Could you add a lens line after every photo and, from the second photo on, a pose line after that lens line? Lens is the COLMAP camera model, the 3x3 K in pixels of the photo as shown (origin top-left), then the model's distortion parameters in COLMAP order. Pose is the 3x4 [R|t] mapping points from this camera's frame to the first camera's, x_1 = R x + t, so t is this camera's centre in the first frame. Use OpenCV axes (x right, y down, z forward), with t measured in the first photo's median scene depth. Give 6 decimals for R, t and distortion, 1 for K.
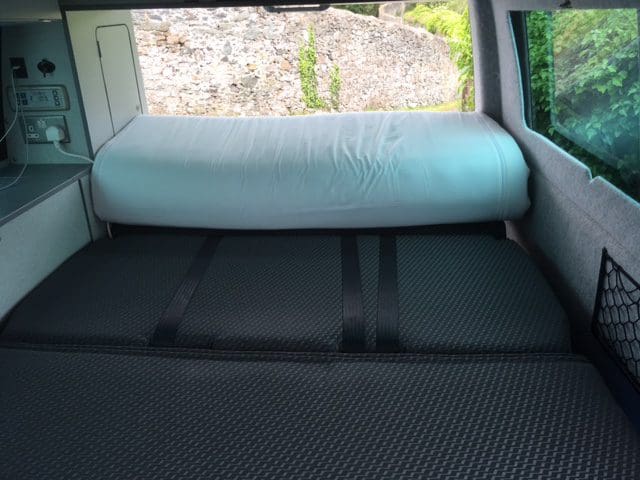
lens RADIAL K [[546.9, 0, 320.0], [0, 546.9, 240.0], [0, 0, 1]] dist [0.075152, -0.117508]
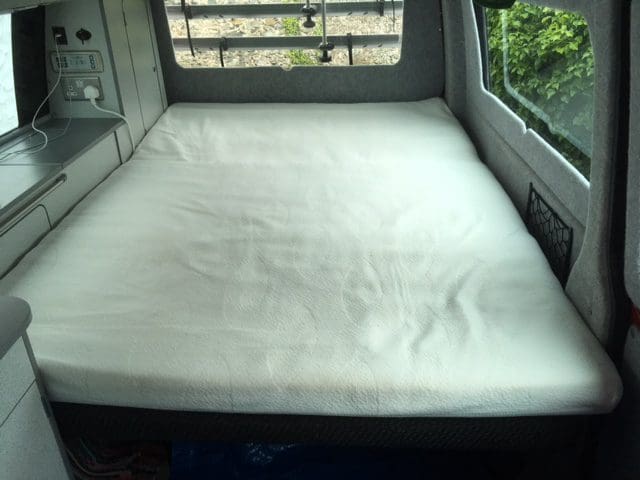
lens RADIAL K [[546.9, 0, 320.0], [0, 546.9, 240.0], [0, 0, 1]] dist [0.075152, -0.117508]
pose [[0.999543, -0.003902, 0.029984, -0.015297], [0.001637, 0.997168, 0.075187, 0.022564], [-0.030192, -0.075103, 0.996719, -0.140312]]
